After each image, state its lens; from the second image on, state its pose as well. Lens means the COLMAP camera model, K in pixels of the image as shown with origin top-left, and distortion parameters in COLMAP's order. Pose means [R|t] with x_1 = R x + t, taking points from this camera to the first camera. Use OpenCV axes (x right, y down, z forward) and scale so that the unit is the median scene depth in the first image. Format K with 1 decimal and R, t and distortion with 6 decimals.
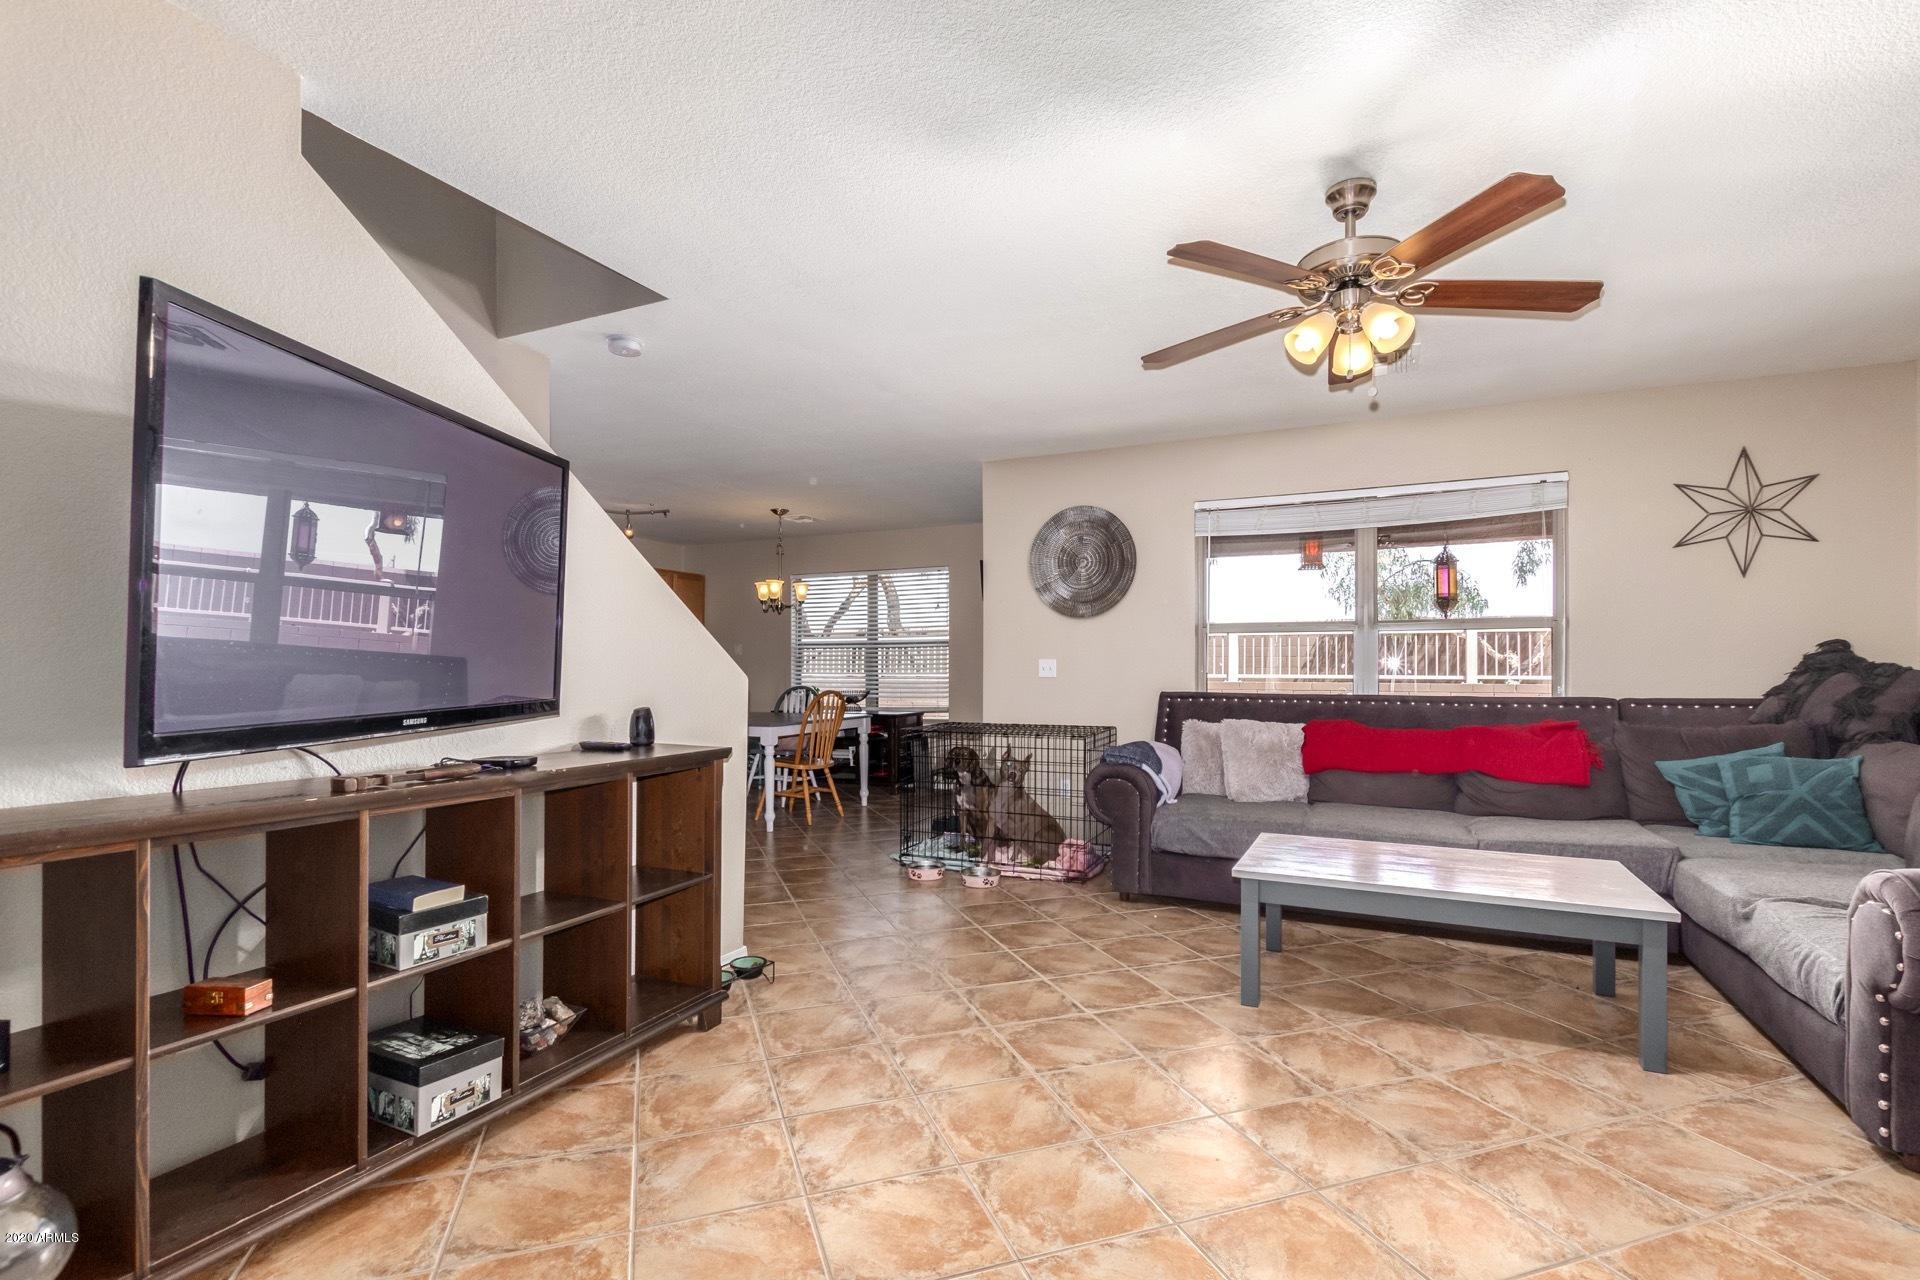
lens RADIAL K [[879.7, 0, 957.9], [0, 879.7, 657.4], [0, 0, 1]] dist [0.009875, -0.005076]
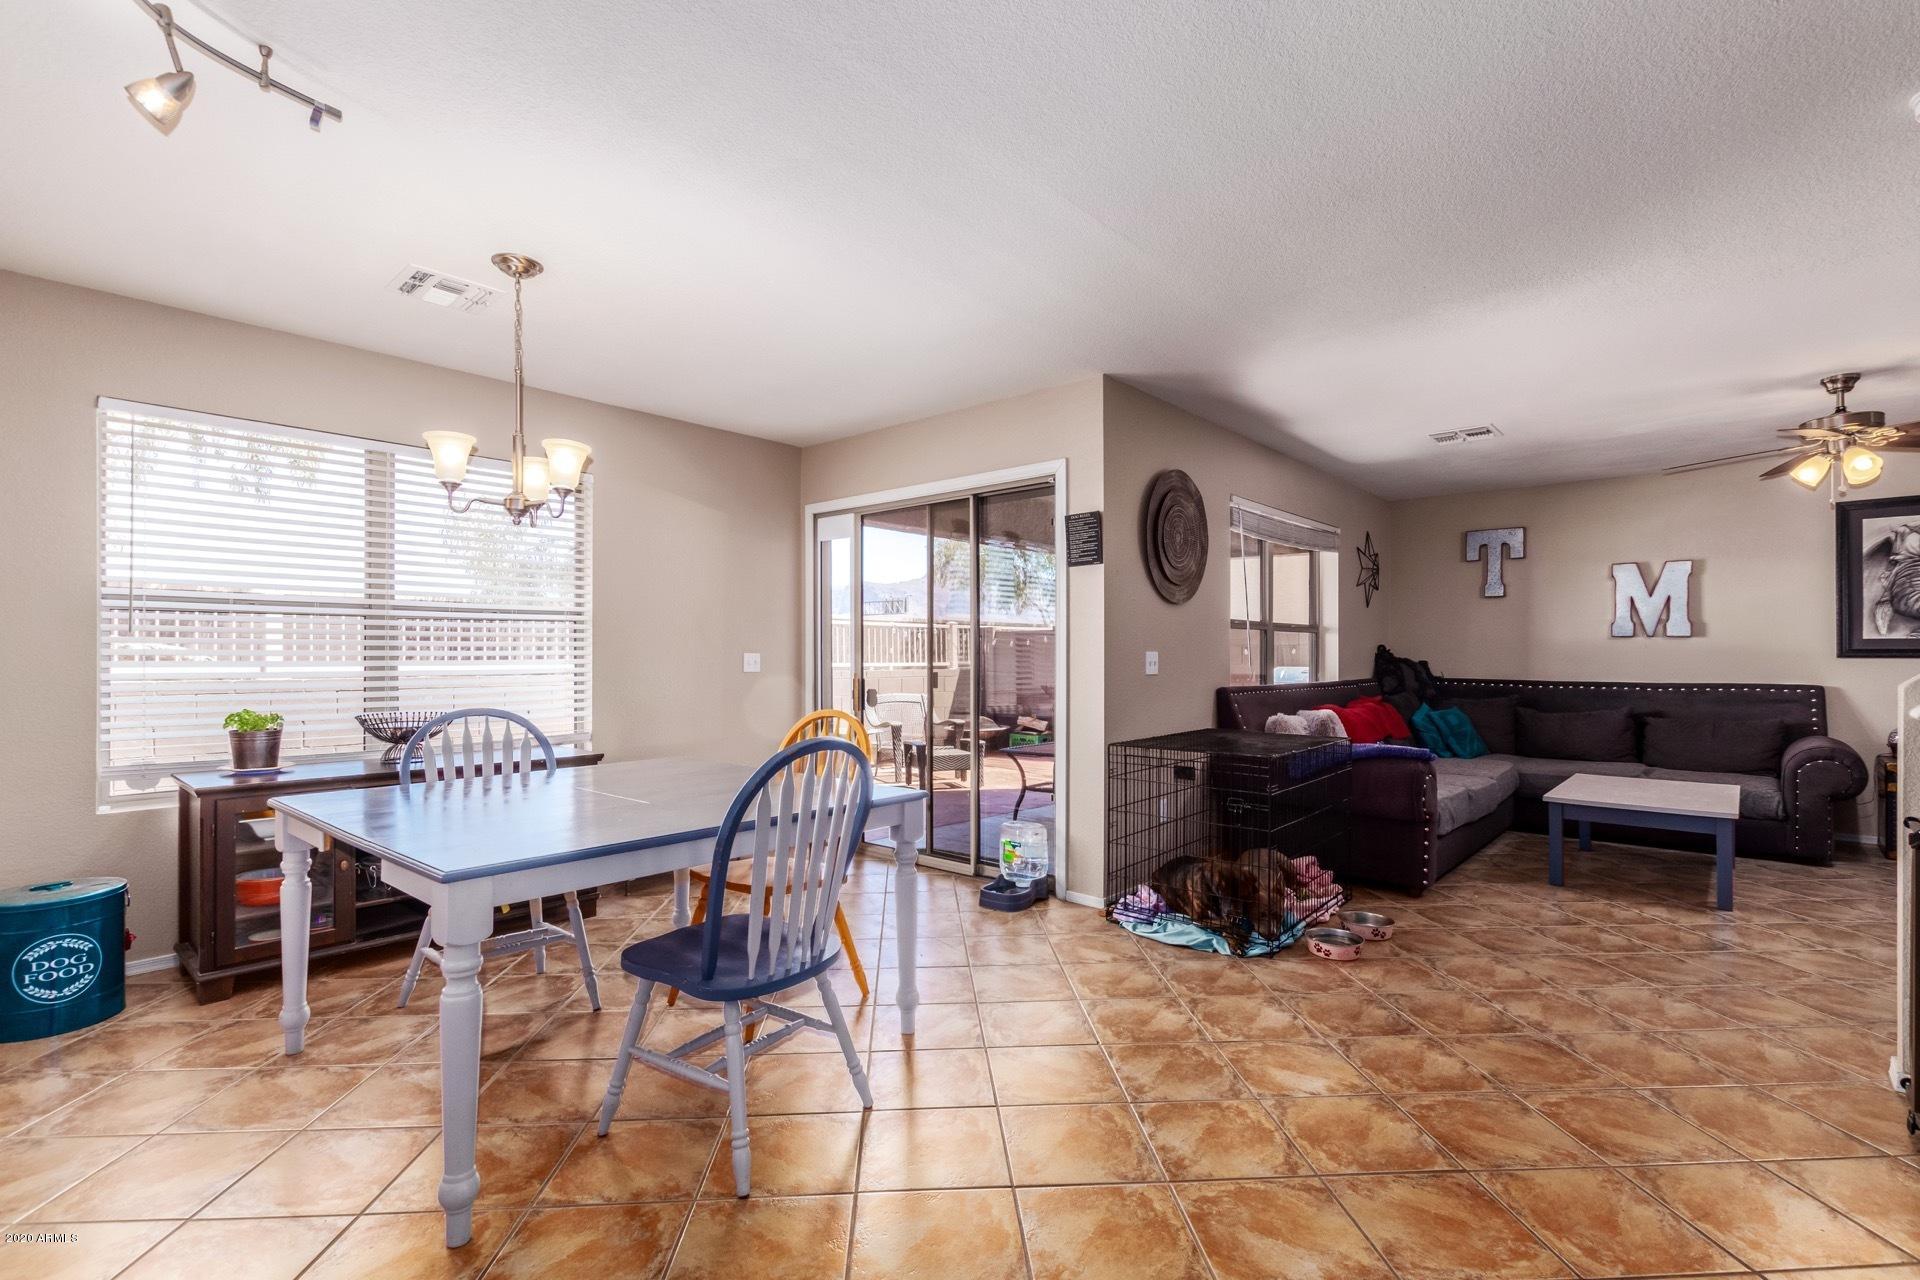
lens RADIAL K [[879.7, 0, 960.8], [0, 879.7, 652.3], [0, 0, 1]] dist [0.009875, -0.005076]
pose [[0.266725, 0.000927, 0.963772, -1.093740], [-0.014862, 0.999885, 0.003151, 0.003187], [-0.963658, -0.015164, 0.266708, 1.478462]]
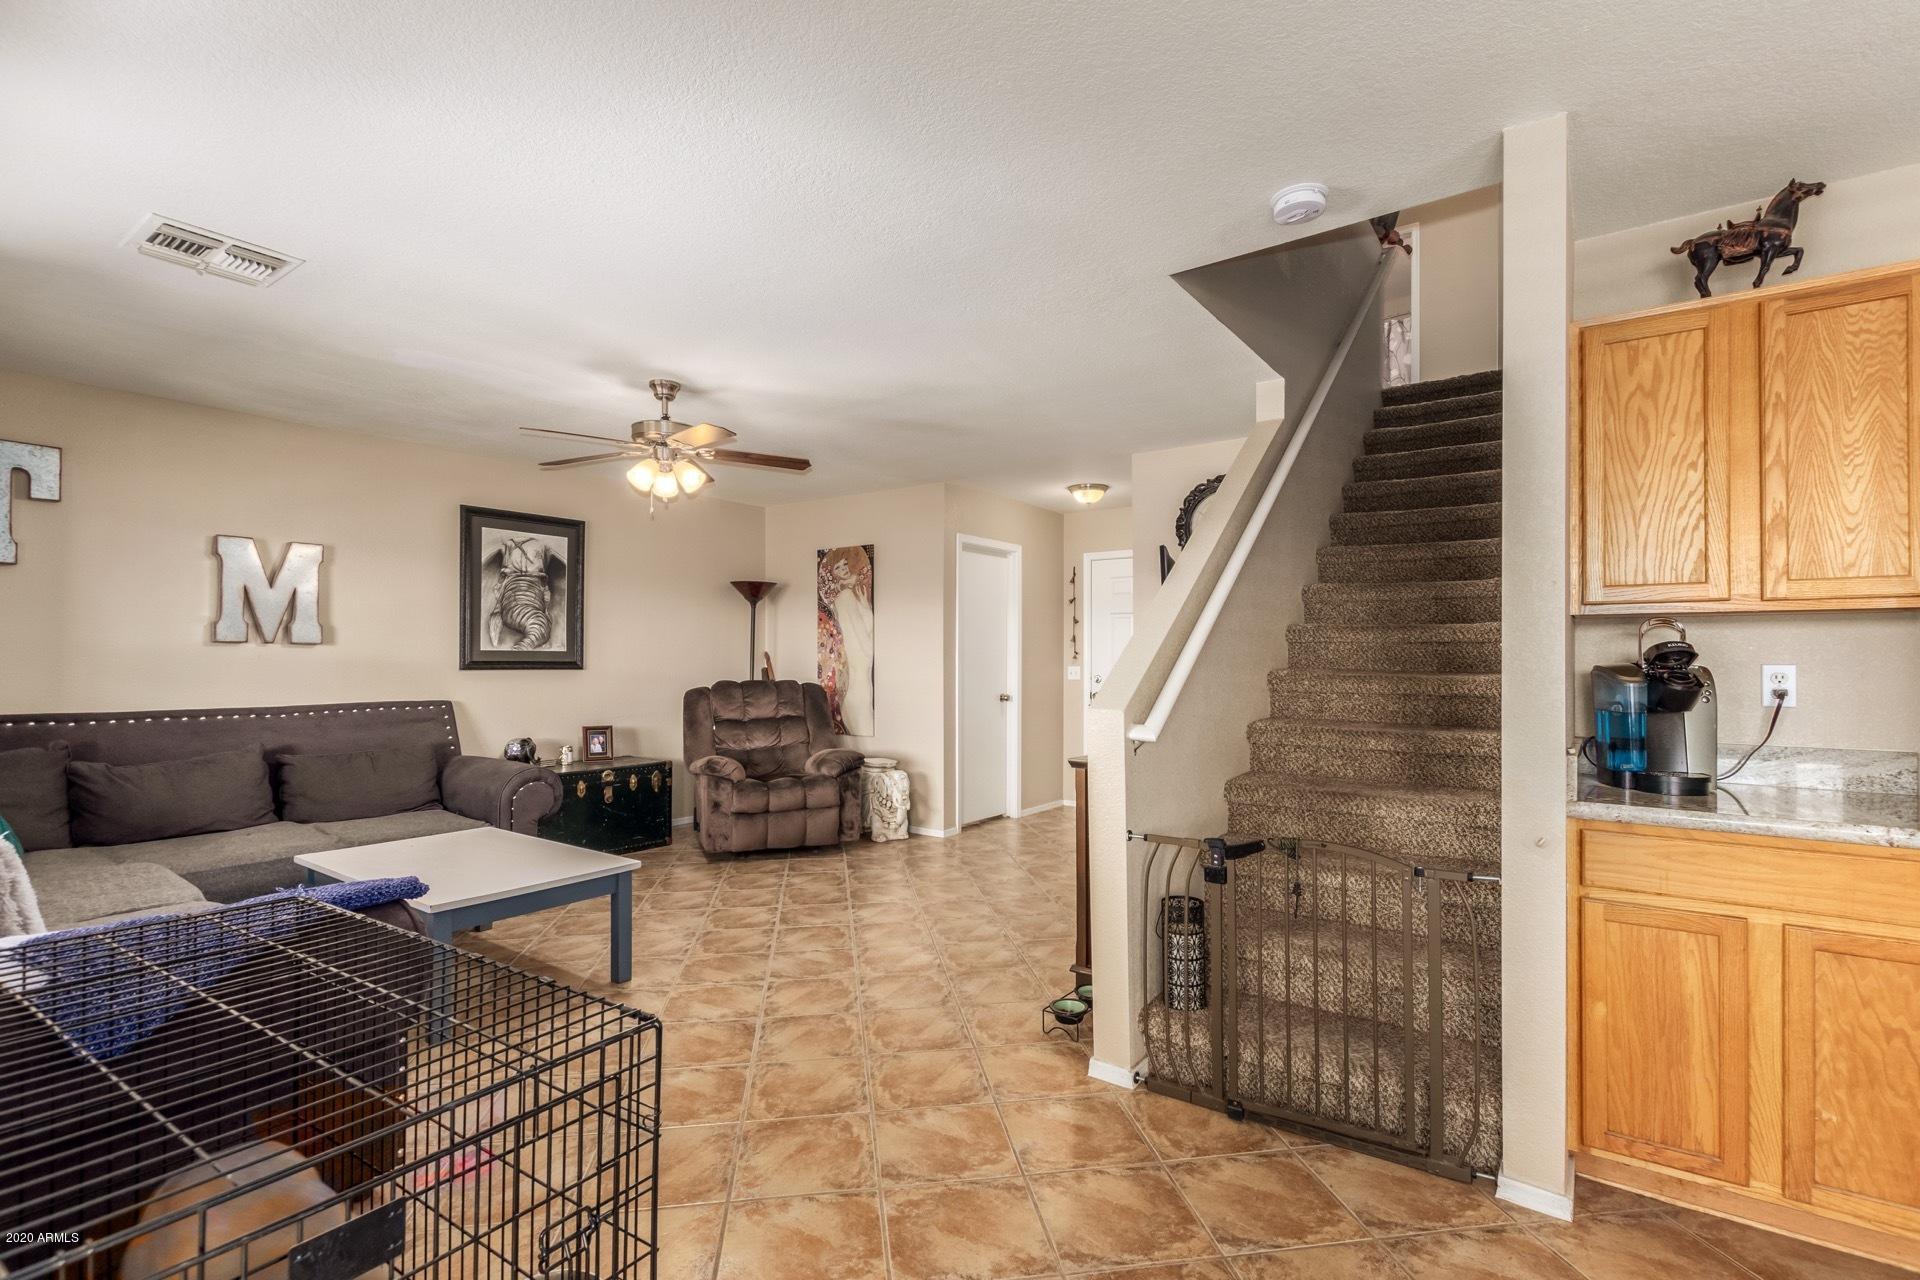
lens RADIAL K [[879.7, 0, 965.5], [0, 879.7, 652.4], [0, 0, 1]] dist [0.009875, -0.005076]
pose [[-0.985169, -0.004312, 0.171532, -0.250410], [-0.008112, 0.999737, -0.021460, -0.010254], [-0.171394, -0.022534, -0.984945, 1.700108]]
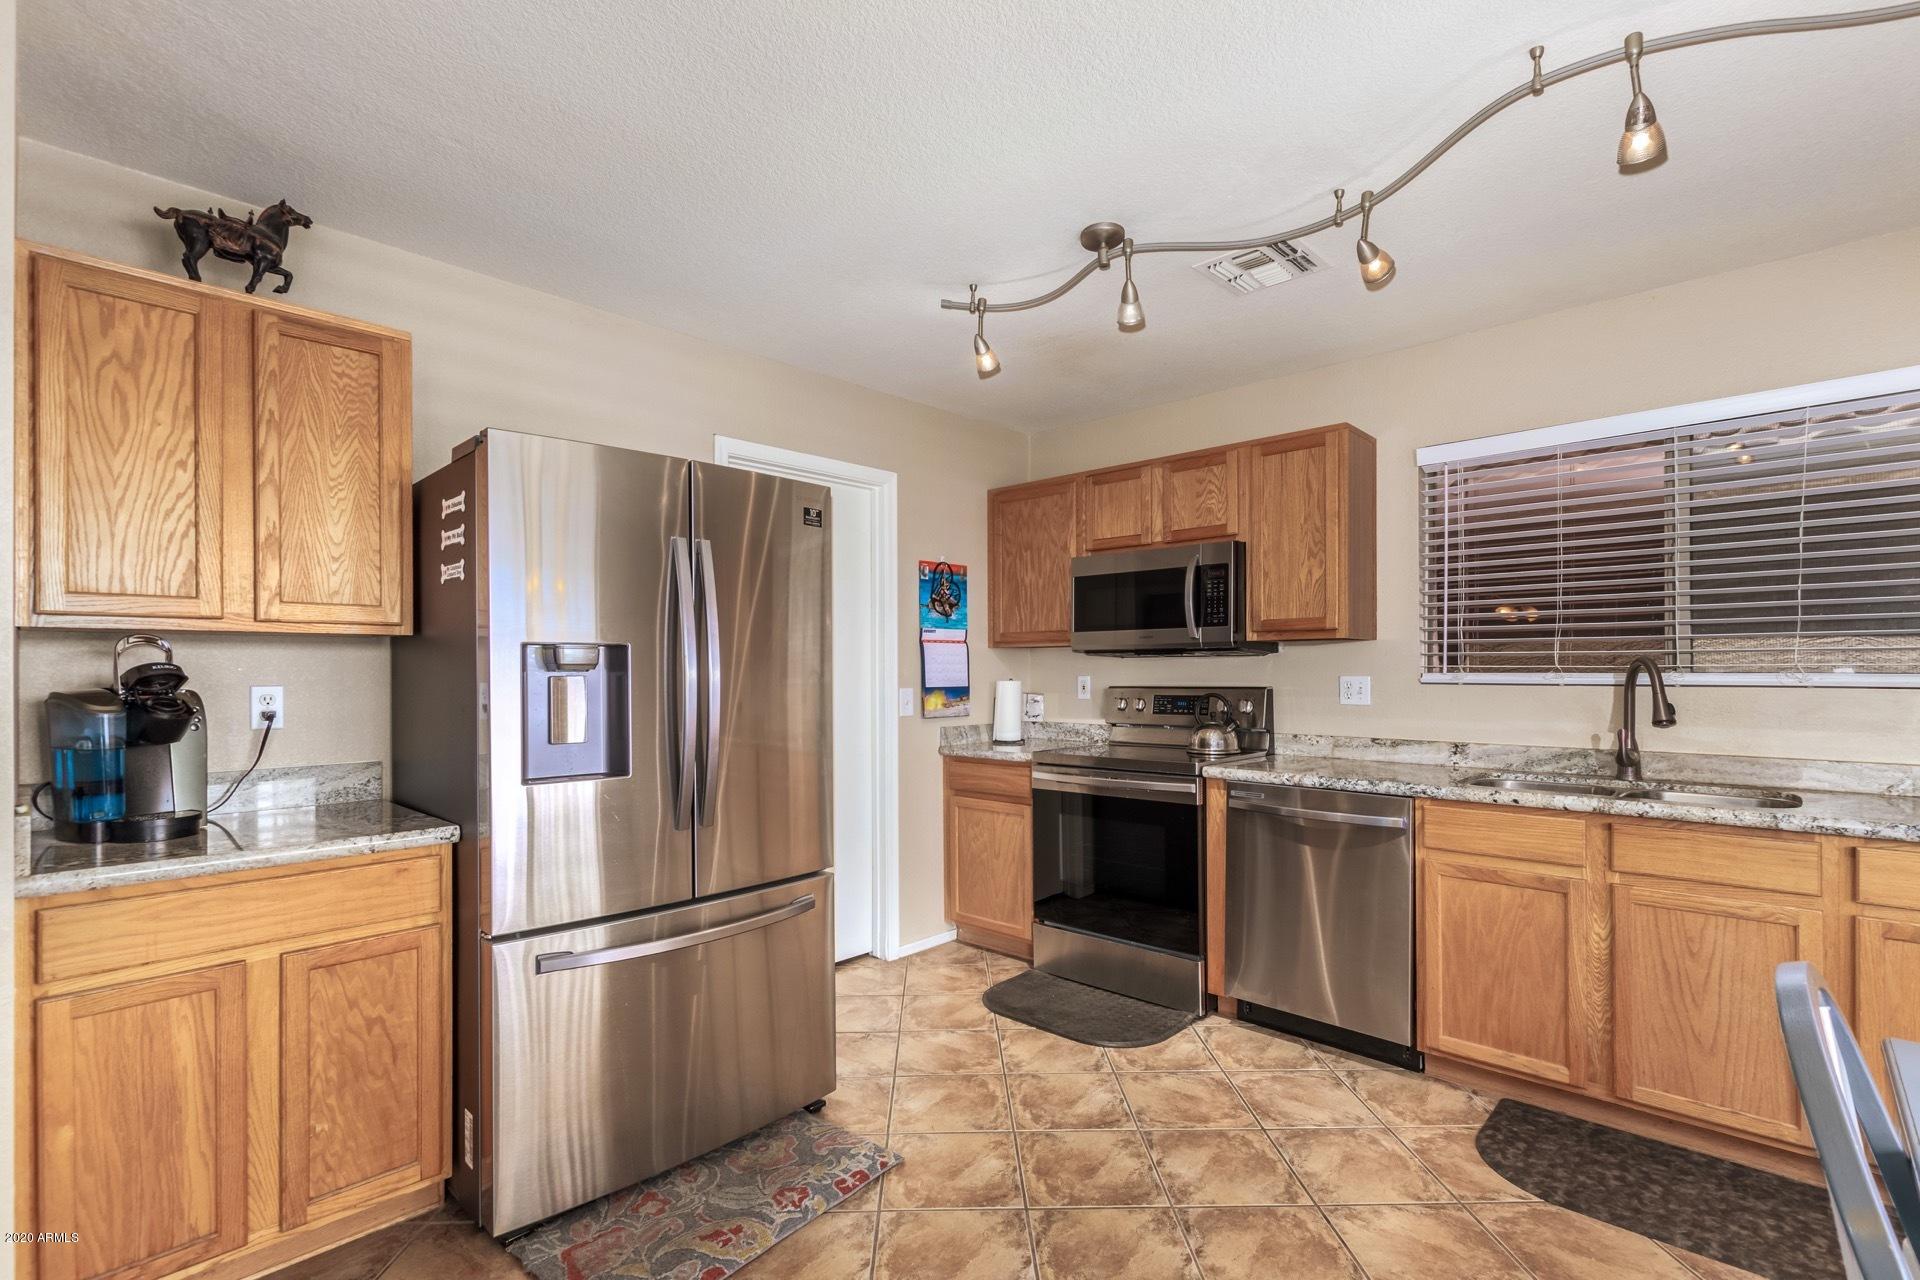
lens RADIAL K [[879.7, 0, 958.1], [0, 879.7, 667.3], [0, 0, 1]] dist [0.009875, -0.005076]
pose [[-0.304856, -0.002394, -0.952396, -0.270012], [0.016588, 0.999832, -0.007823, -0.020308], [0.952254, -0.018183, -0.304765, 1.630796]]
